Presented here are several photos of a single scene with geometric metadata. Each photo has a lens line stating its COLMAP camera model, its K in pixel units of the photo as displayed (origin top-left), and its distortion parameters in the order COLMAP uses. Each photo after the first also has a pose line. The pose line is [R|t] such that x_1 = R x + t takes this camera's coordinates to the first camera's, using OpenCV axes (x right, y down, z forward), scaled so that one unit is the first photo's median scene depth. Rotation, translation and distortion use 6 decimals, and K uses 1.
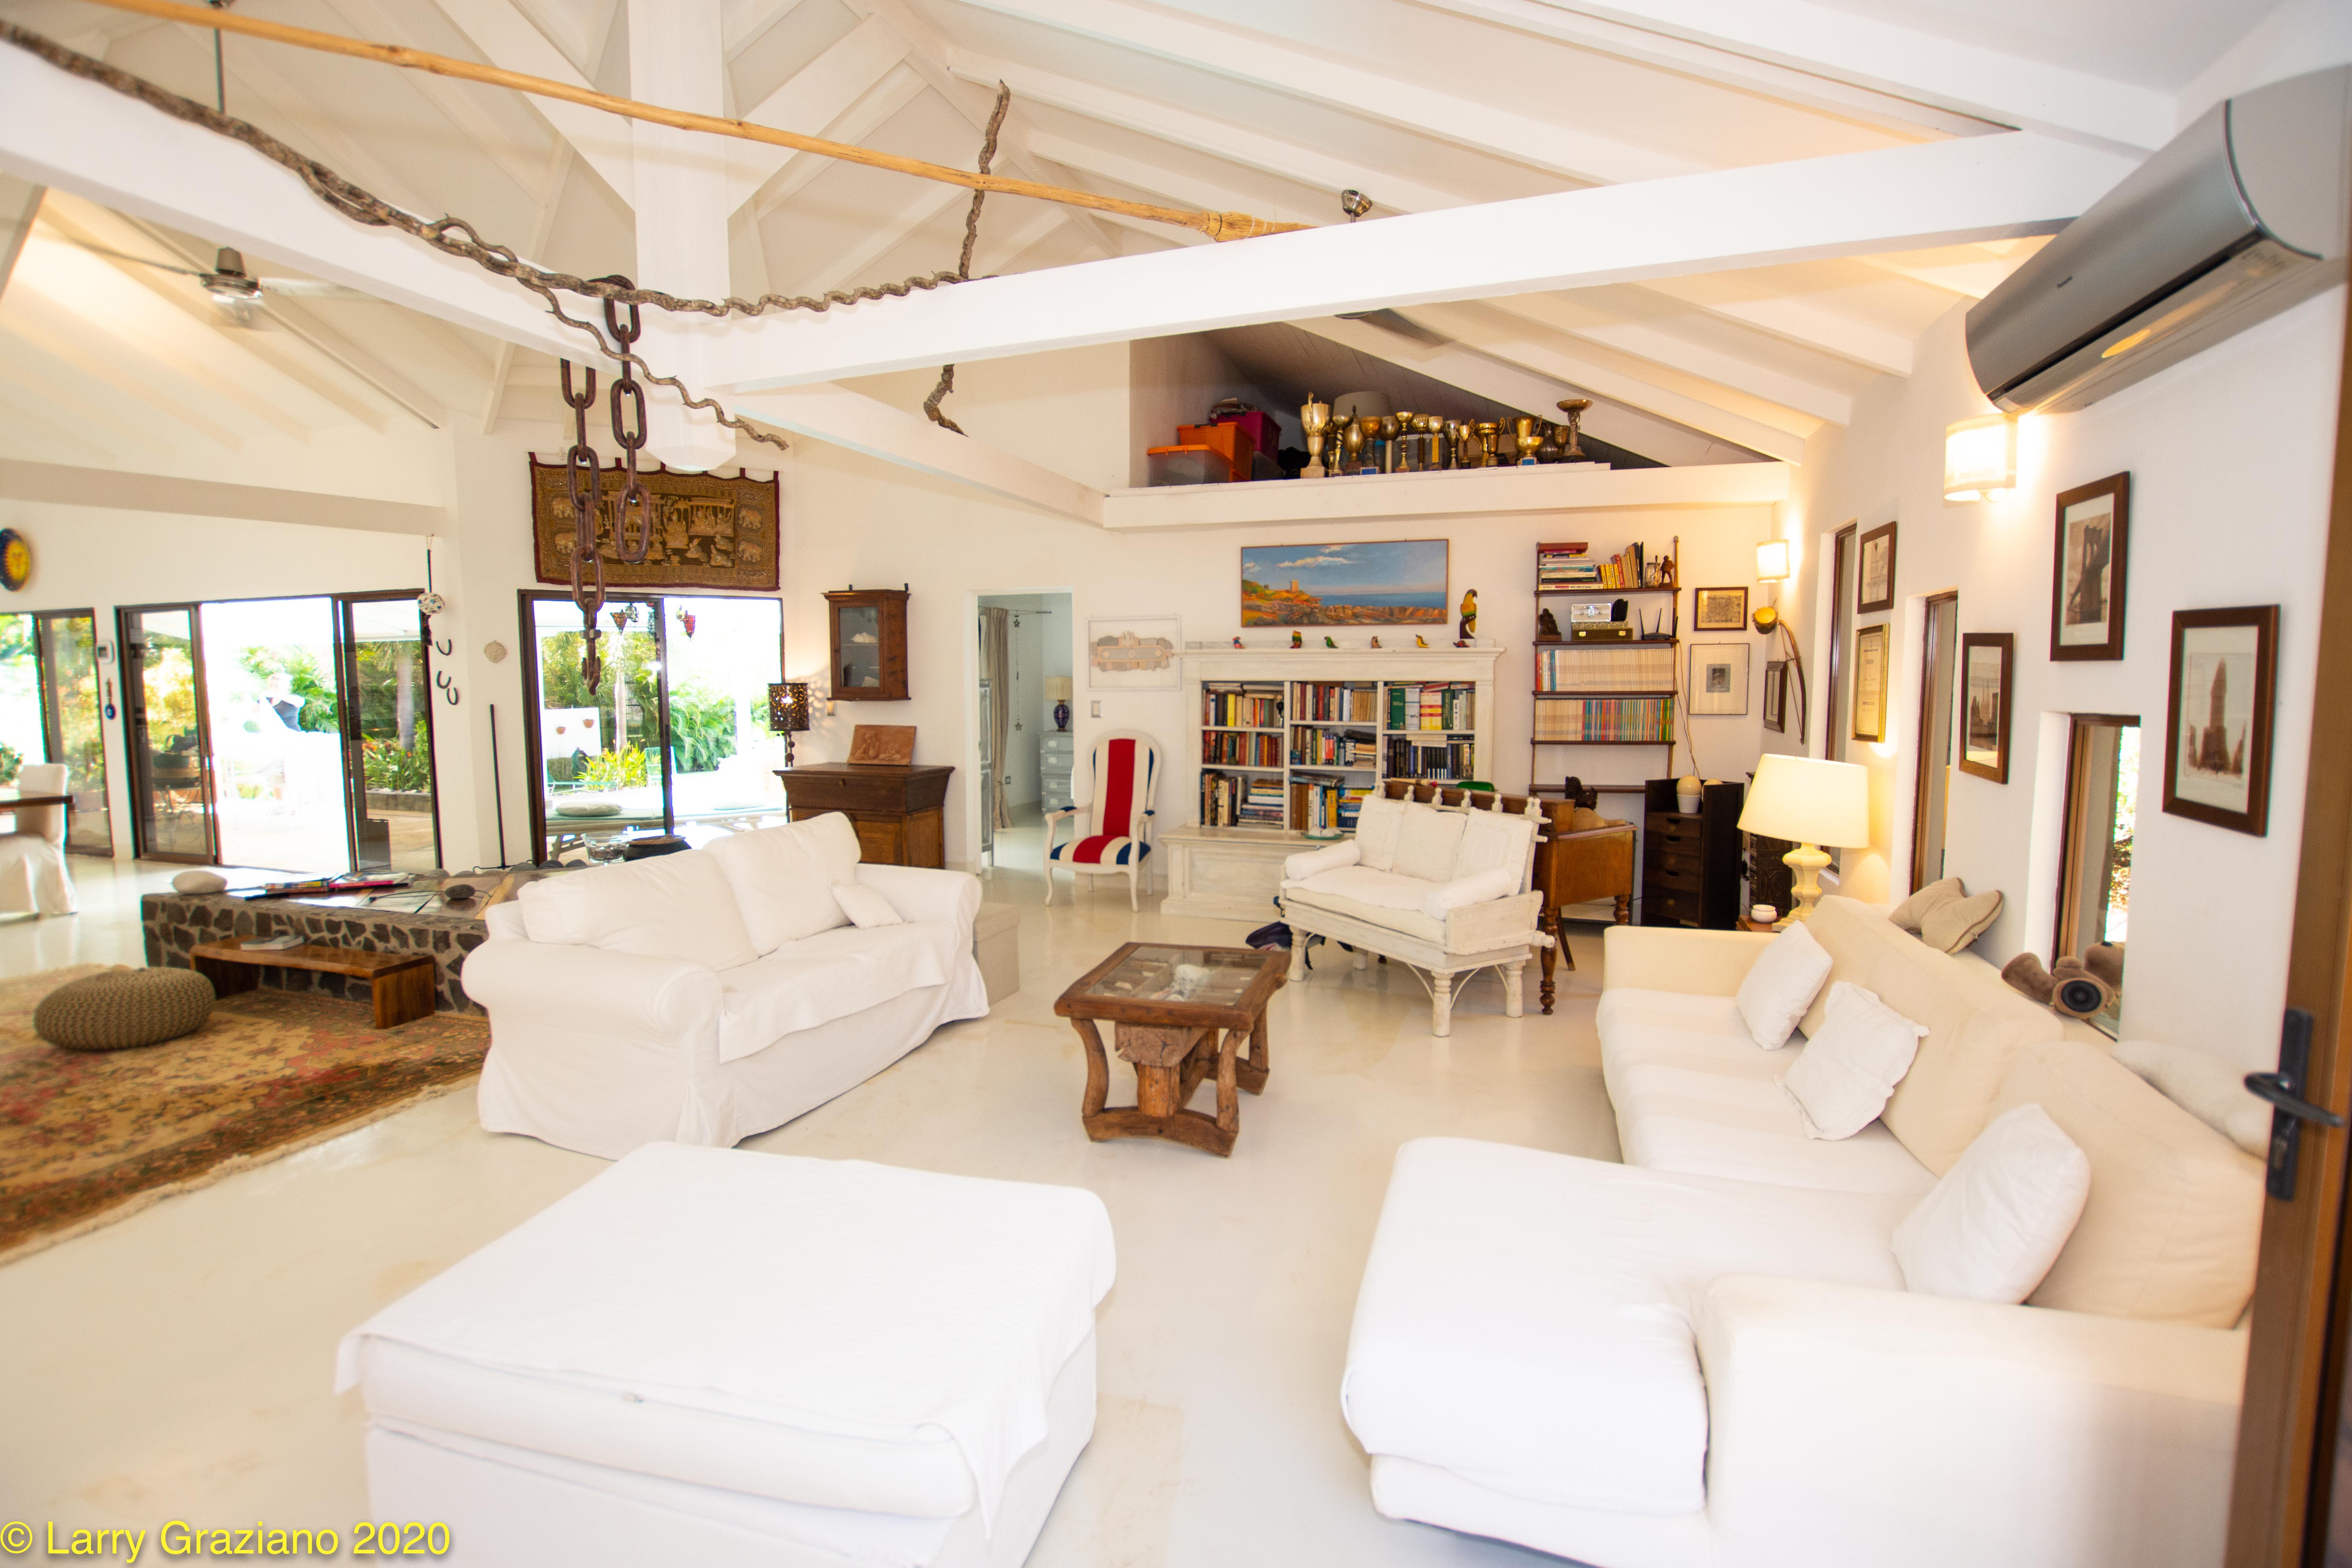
lens RADIAL K [[1054.5, 0, 1181.8], [0, 1054.5, 779.8], [0, 0, 1]] dist [-0.031056, 0.003949]
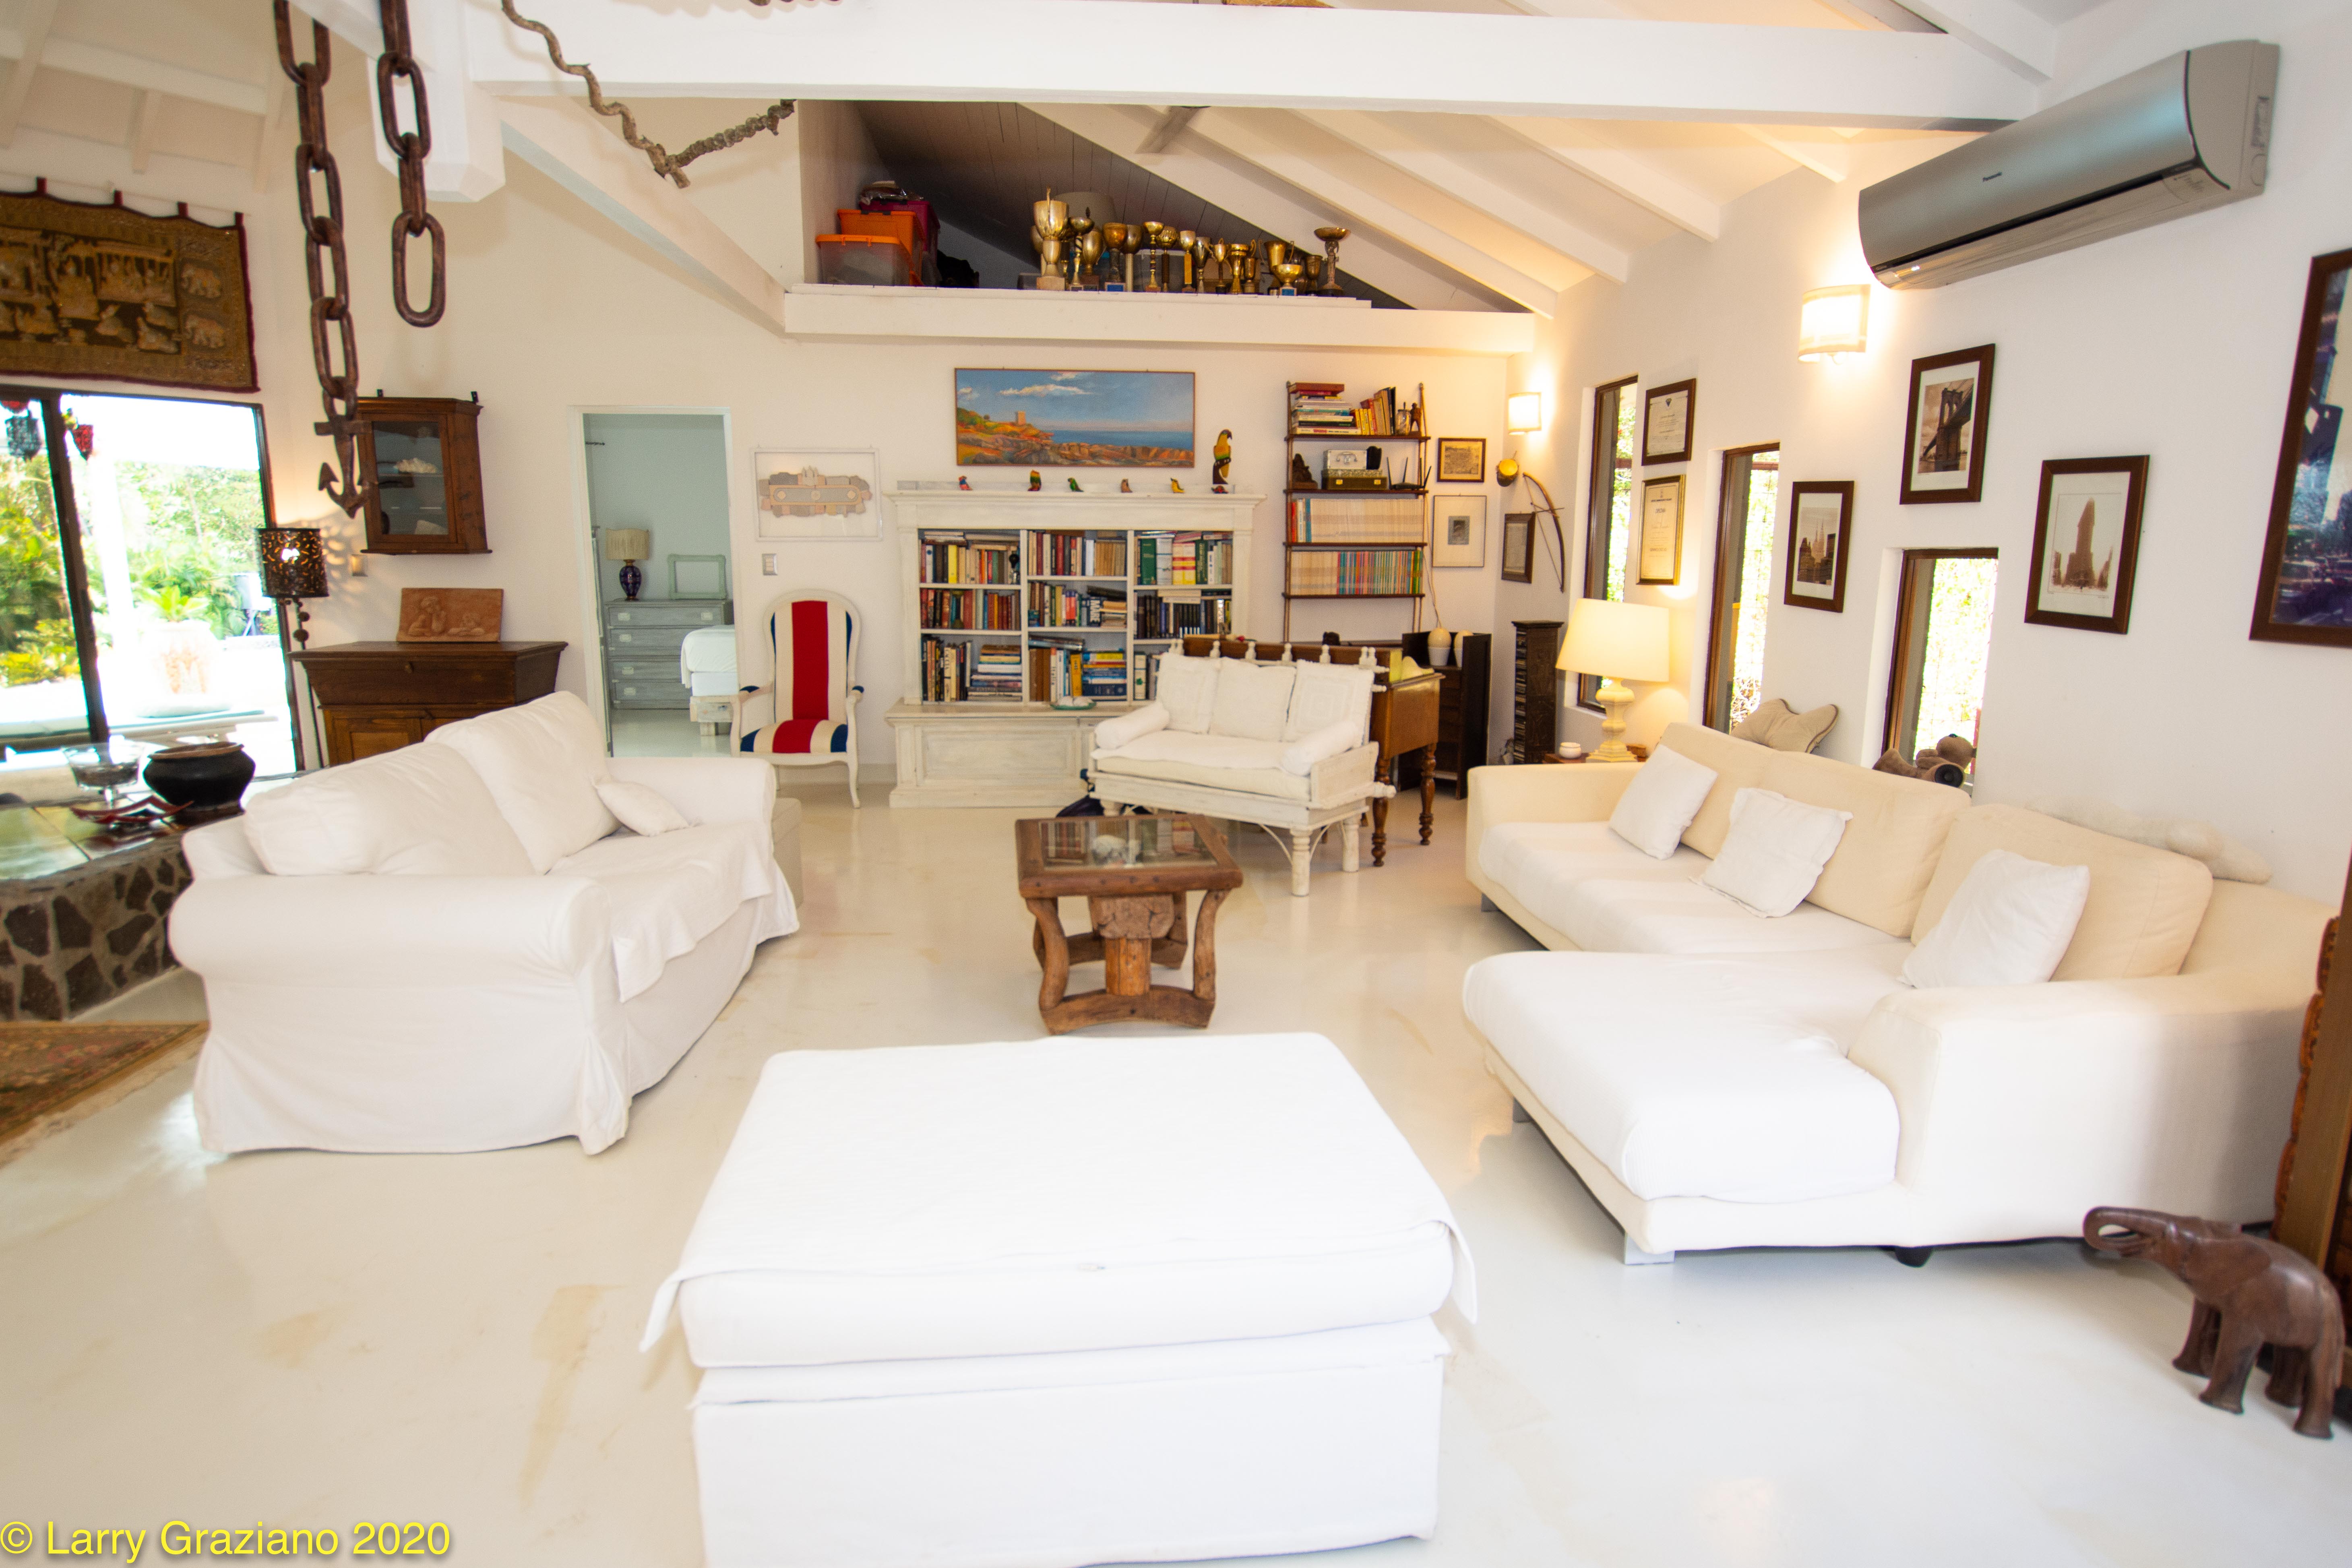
lens RADIAL K [[1231.6, 0, 1178.9], [0, 1231.6, 775.7], [0, 0, 1]] dist [-0.023877, 0.004706]
pose [[0.916685, -0.065983, 0.394125, -0.201619], [0.030107, 0.994874, 0.096532, 0.014434], [-0.398474, -0.076623, 0.913973, 0.010733]]
